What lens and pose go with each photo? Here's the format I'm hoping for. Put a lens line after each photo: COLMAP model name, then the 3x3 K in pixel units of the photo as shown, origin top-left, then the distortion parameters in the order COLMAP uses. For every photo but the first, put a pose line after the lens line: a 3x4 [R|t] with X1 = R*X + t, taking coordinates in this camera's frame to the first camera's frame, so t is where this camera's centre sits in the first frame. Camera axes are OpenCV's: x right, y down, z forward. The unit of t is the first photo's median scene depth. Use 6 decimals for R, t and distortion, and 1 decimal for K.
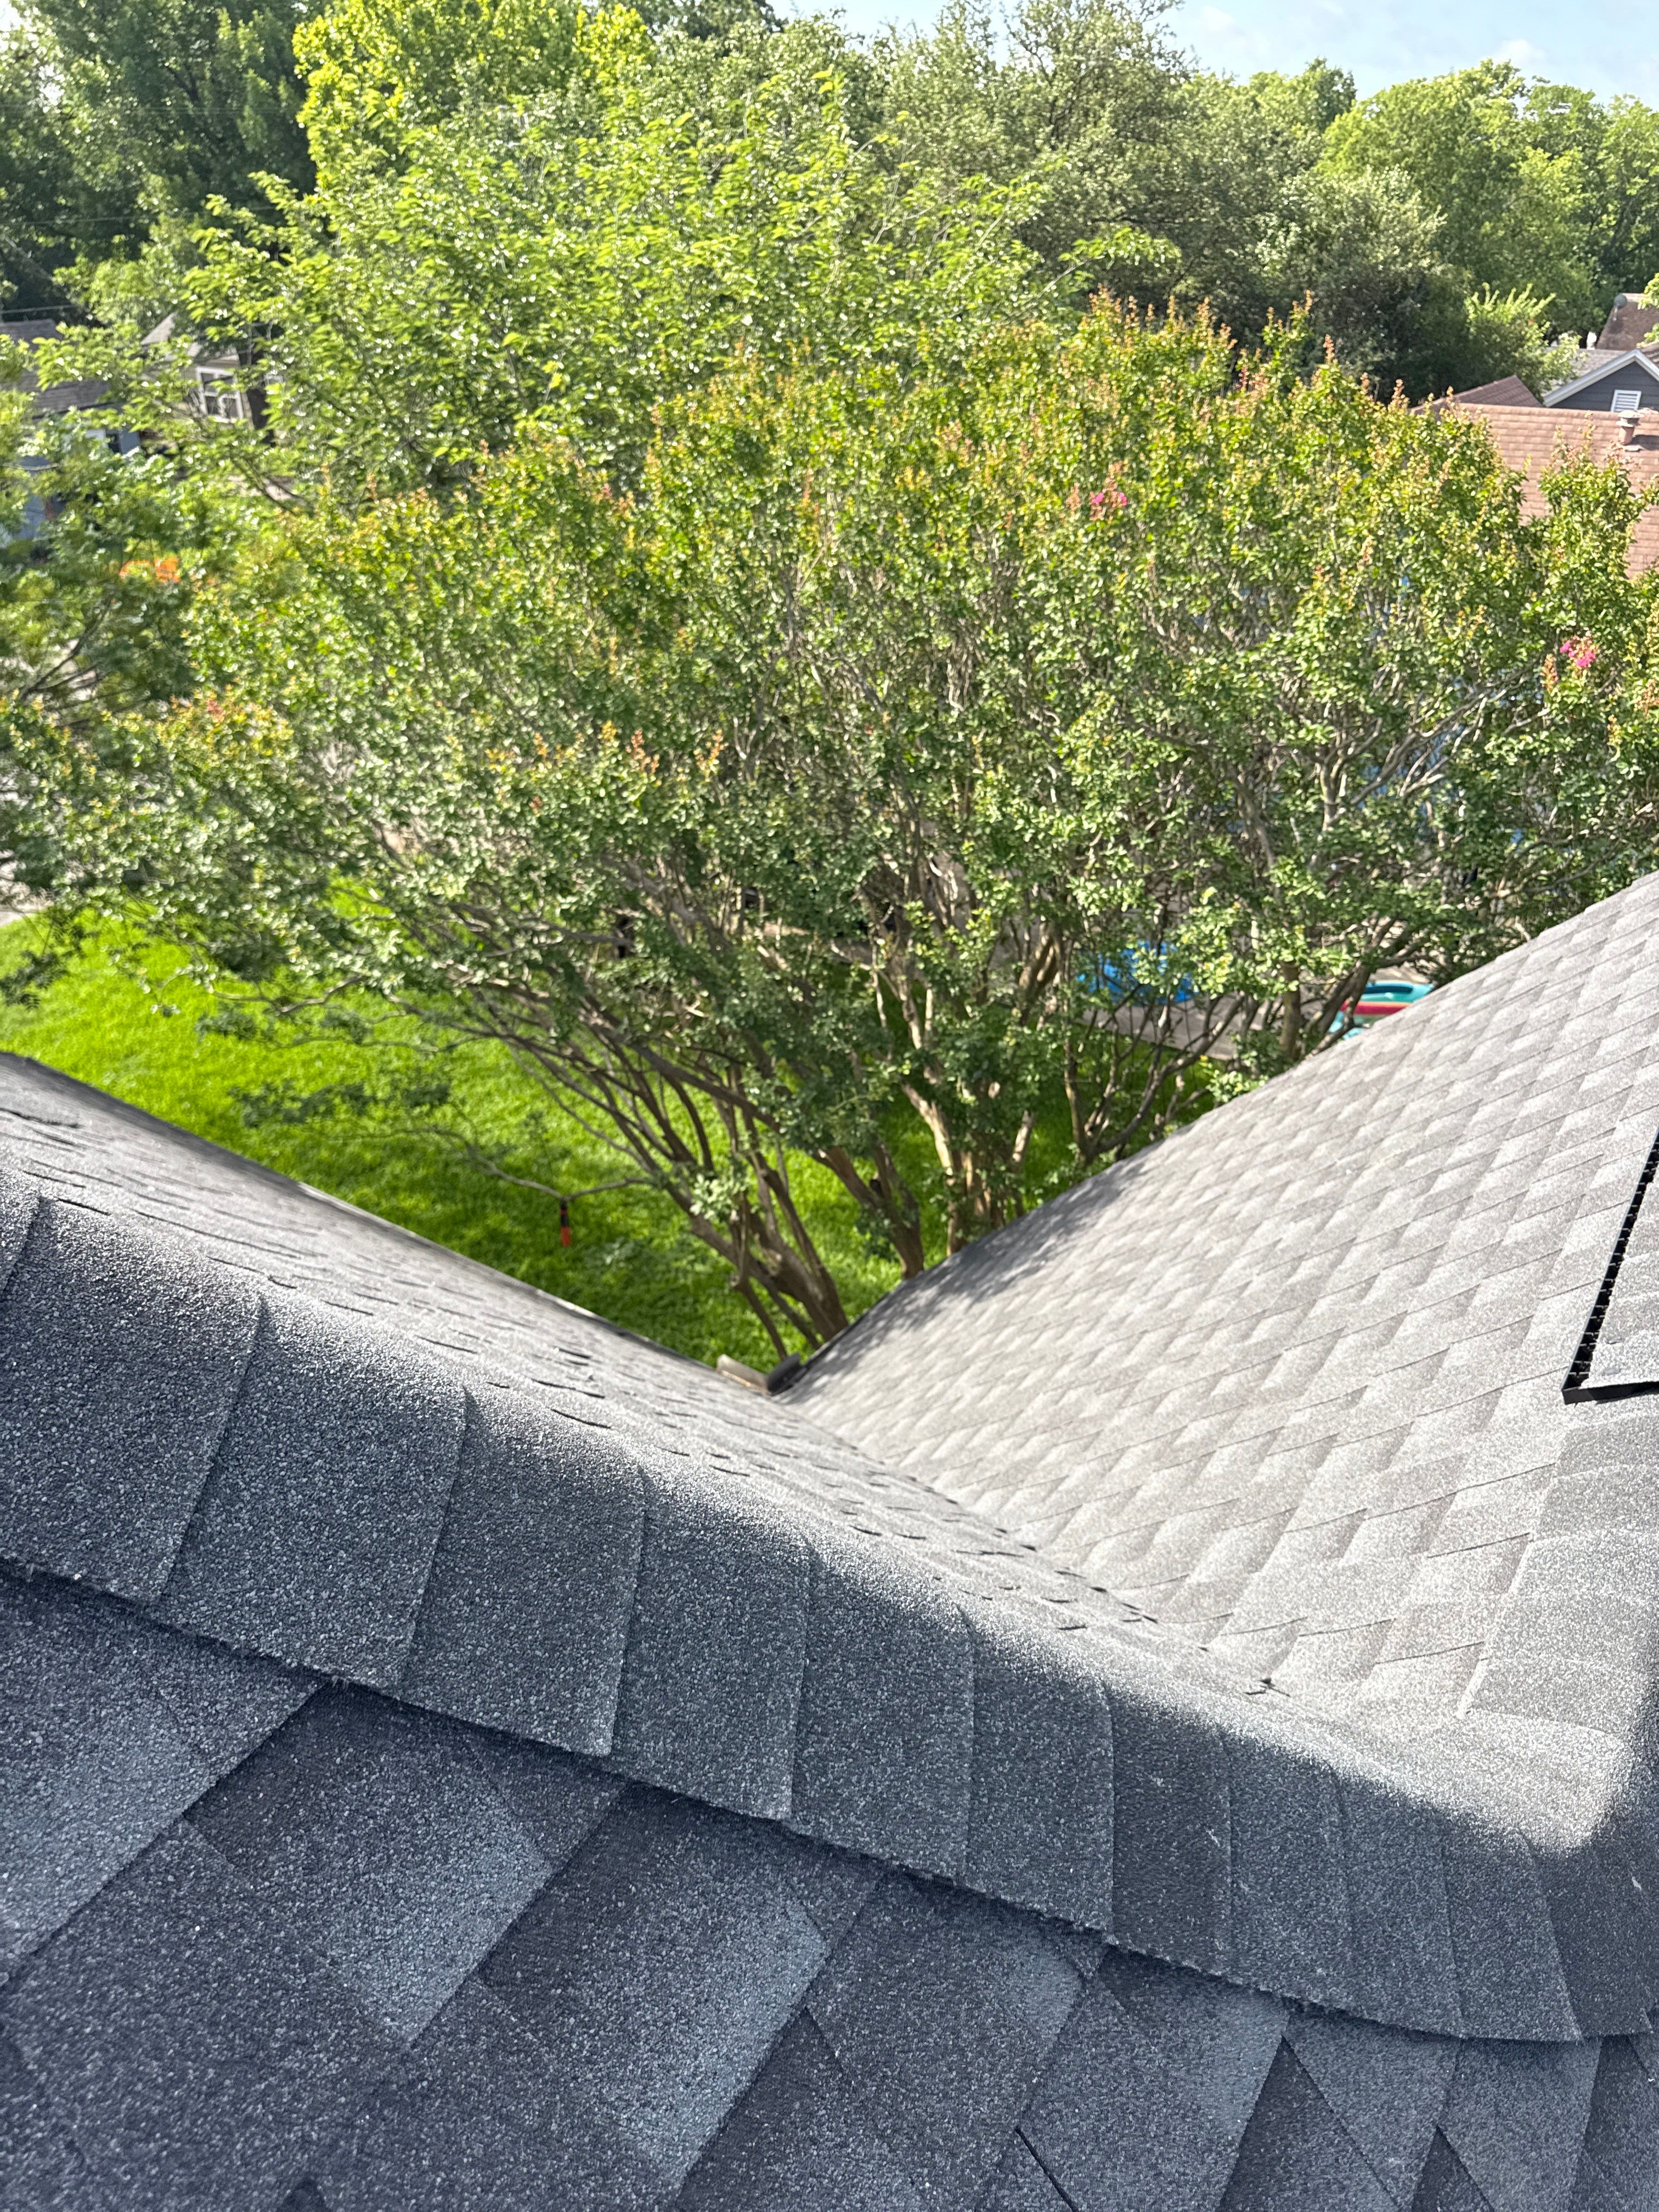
lens RADIAL K [[1567.6, 0, 826.2], [0, 1567.6, 1090.8], [0, 0, 1]] dist [0.044427, -0.062603]
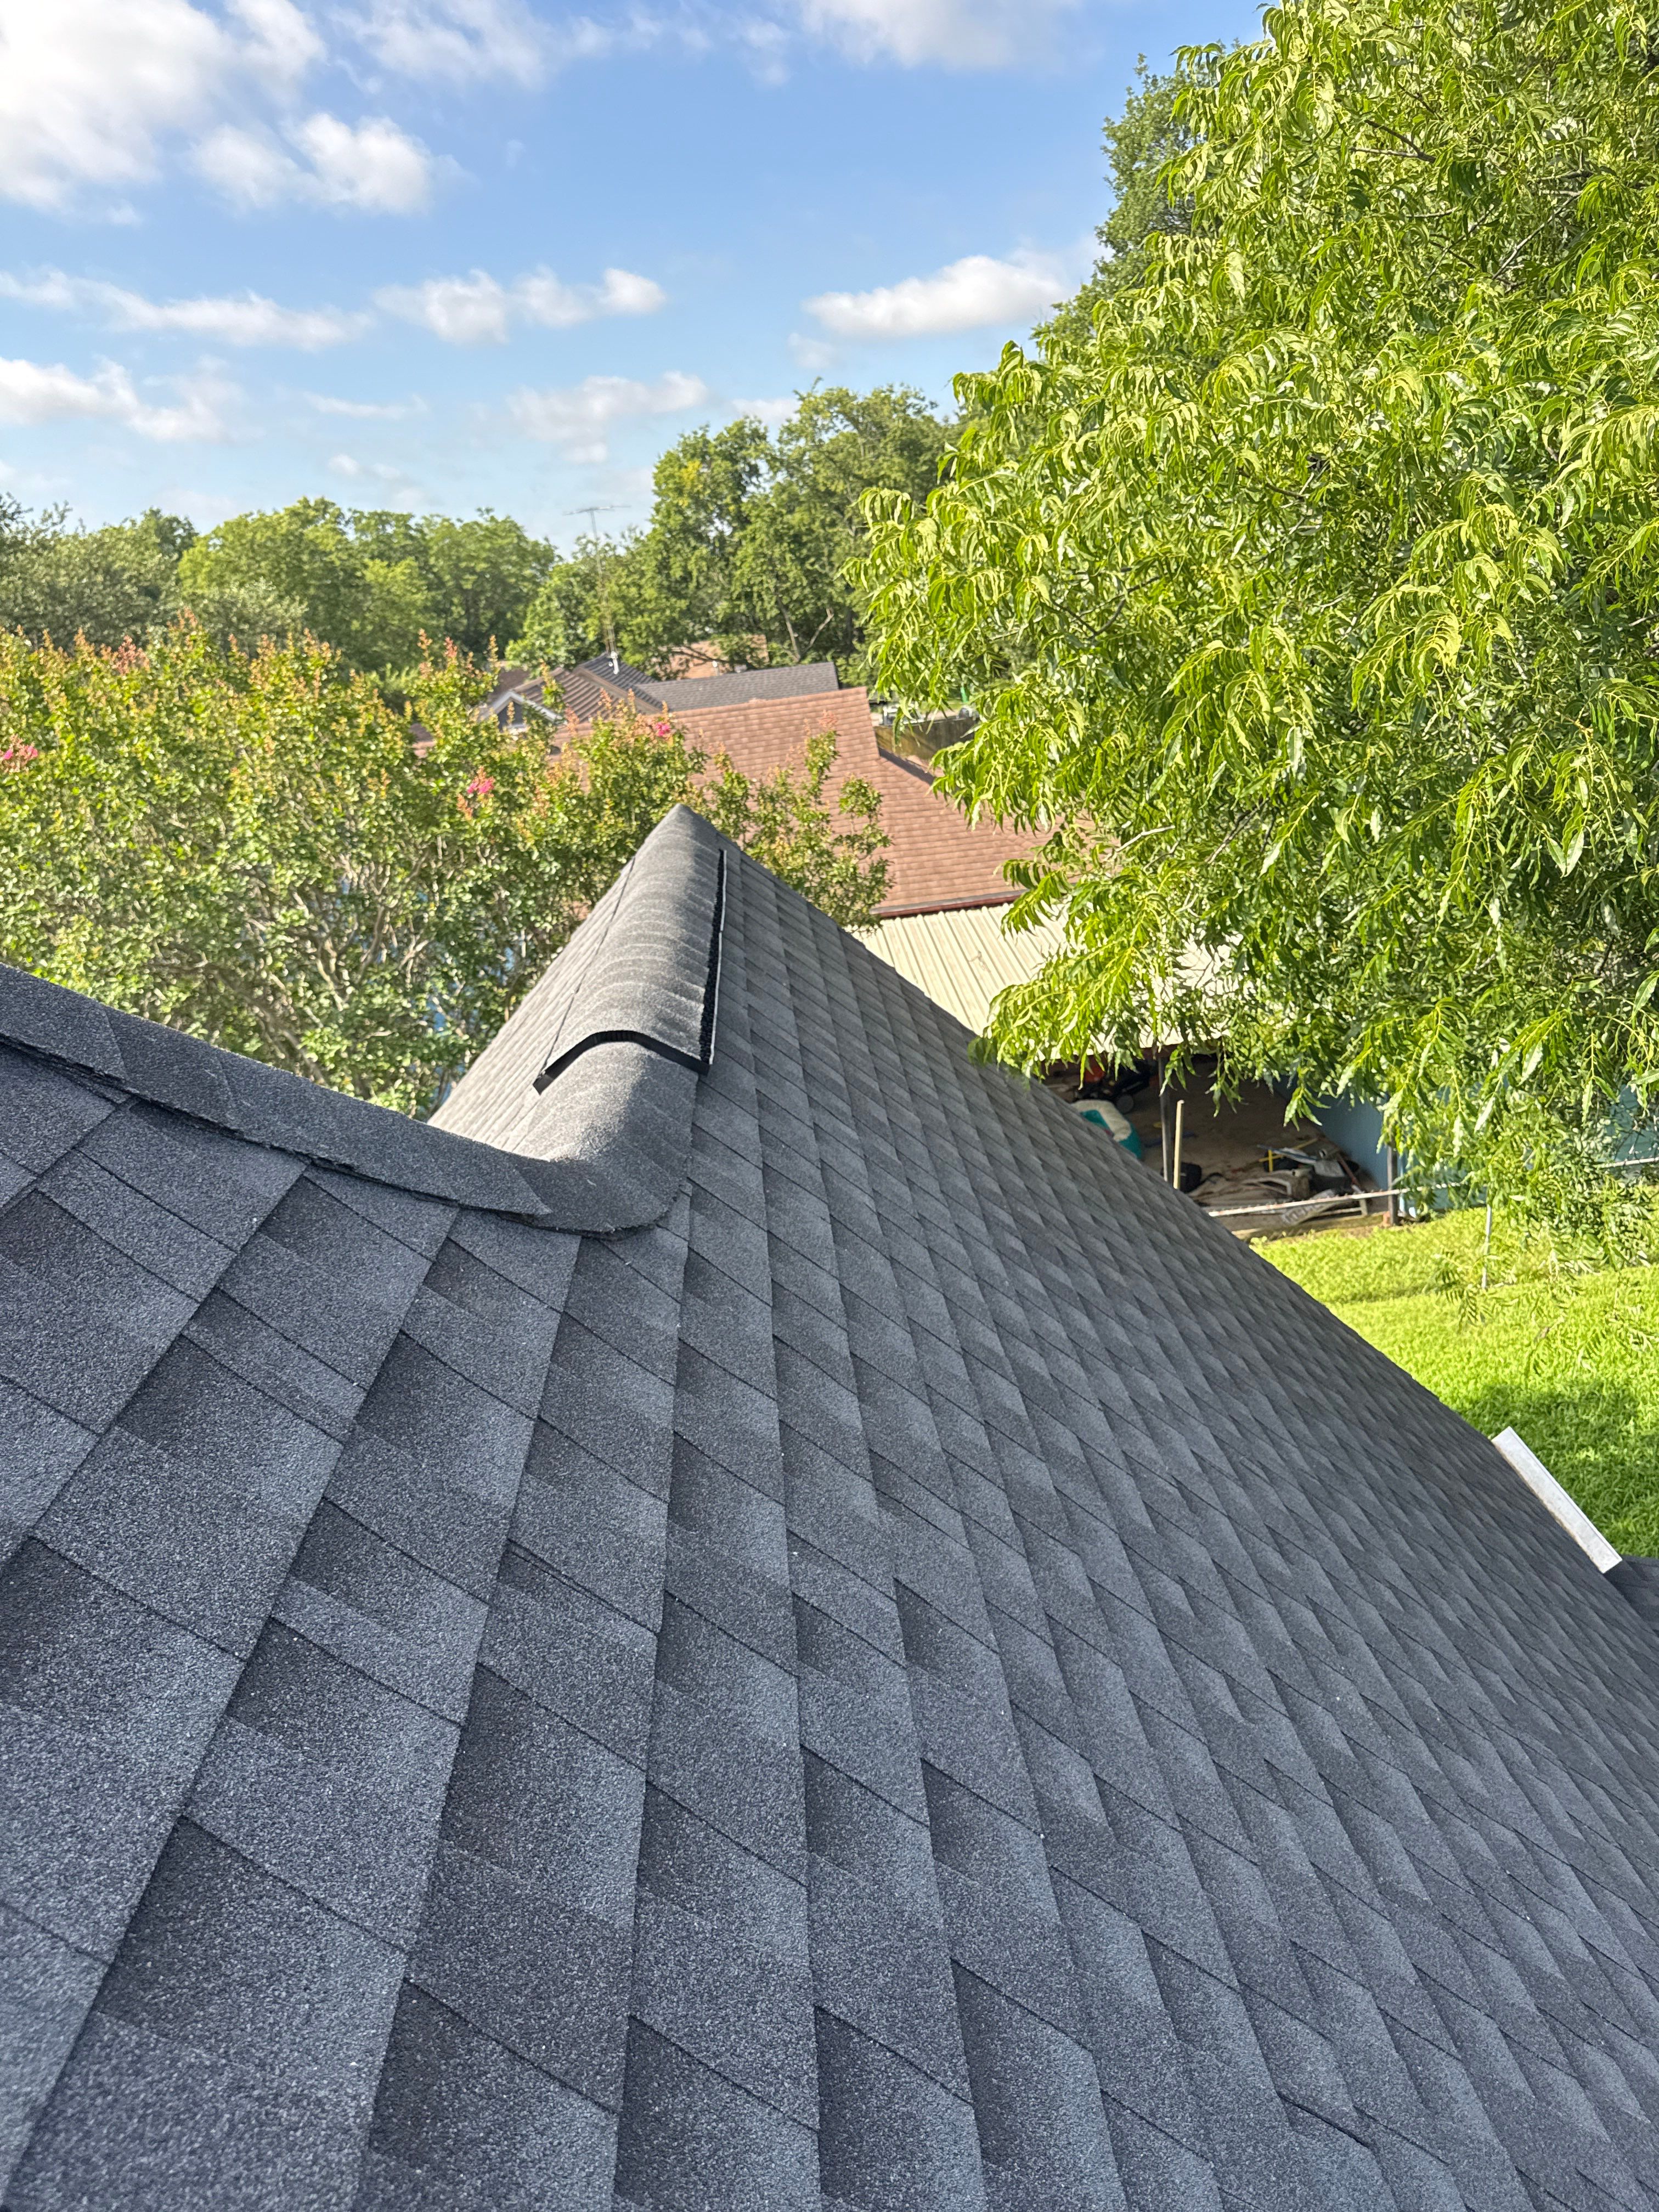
lens RADIAL K [[1558.8, 0, 833.1], [0, 1558.8, 1094.7], [0, 0, 1]] dist [0.074815, -0.133849]
pose [[0.798671, -0.282471, 0.531352, -0.009845], [0.390704, 0.914975, -0.100856, 0.129710], [-0.457685, 0.288152, 0.841126, -0.066390]]
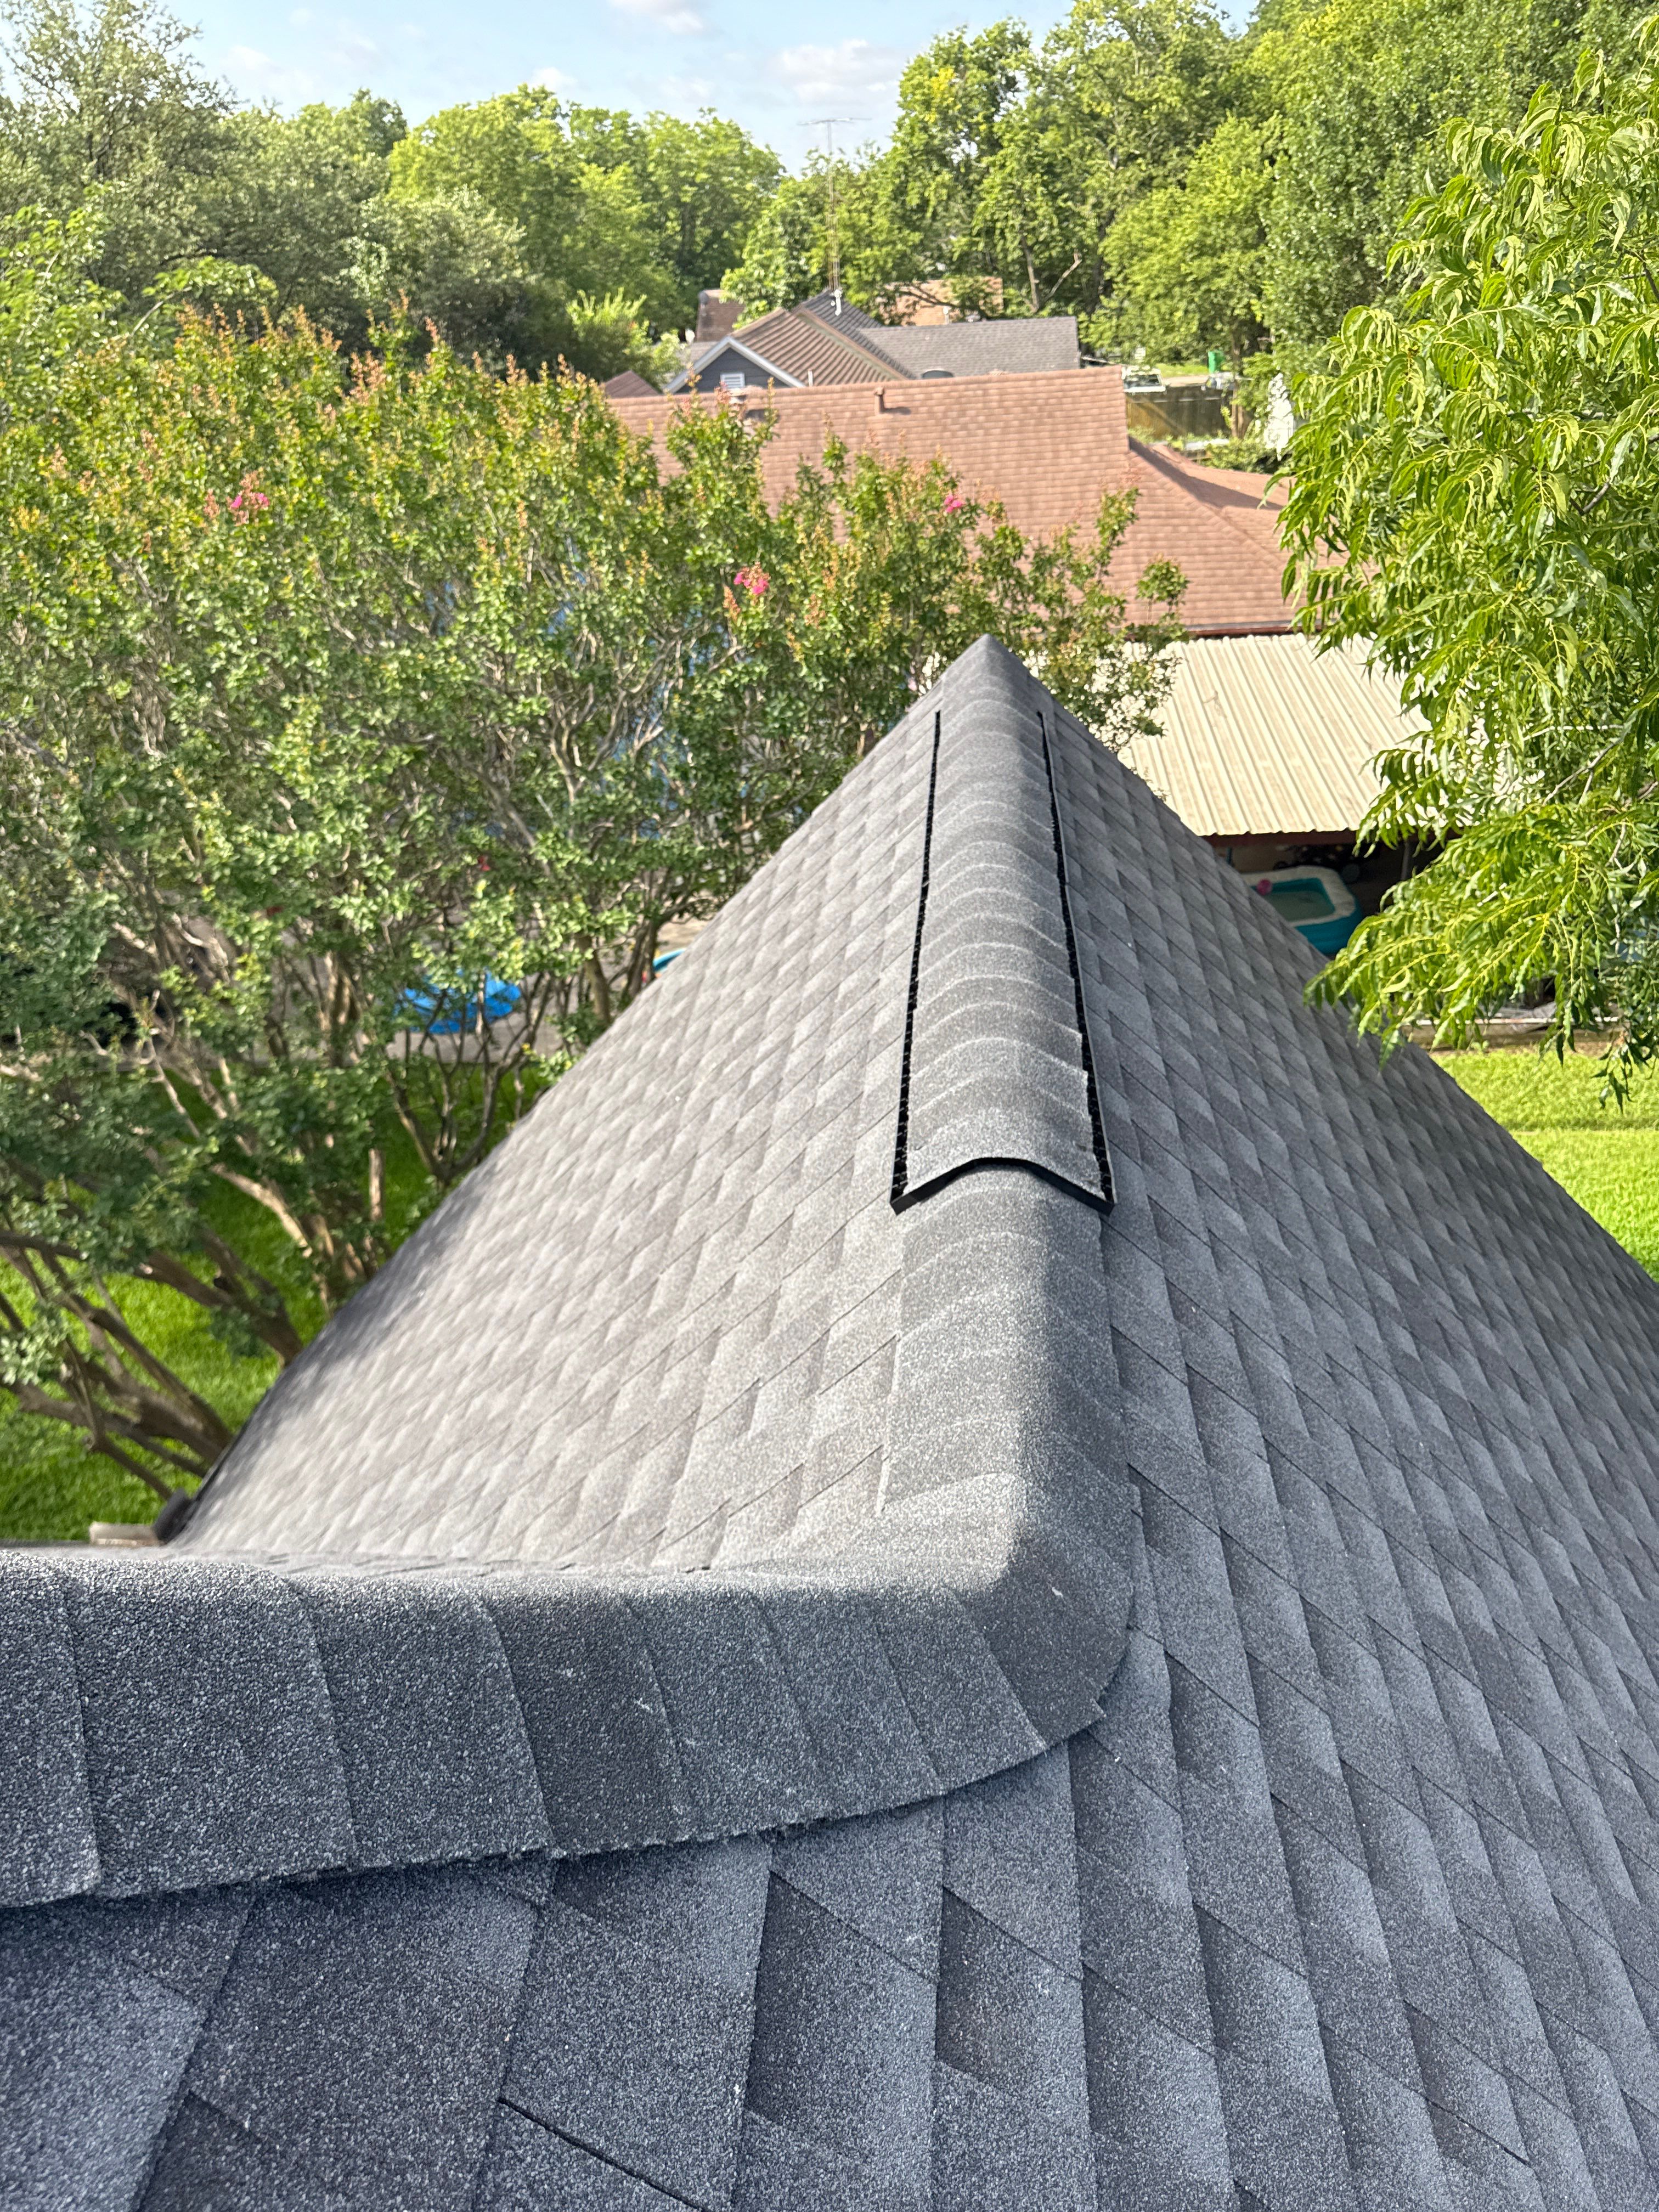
lens RADIAL K [[1585.6, 0, 843.9], [0, 1585.6, 1063.1], [0, 0, 1]] dist [0.055505, -0.071776]
pose [[0.873599, -0.276657, 0.400357, 0.012094], [0.289971, 0.956616, 0.028315, 0.018787], [-0.390822, 0.091357, 0.915922, 0.008658]]
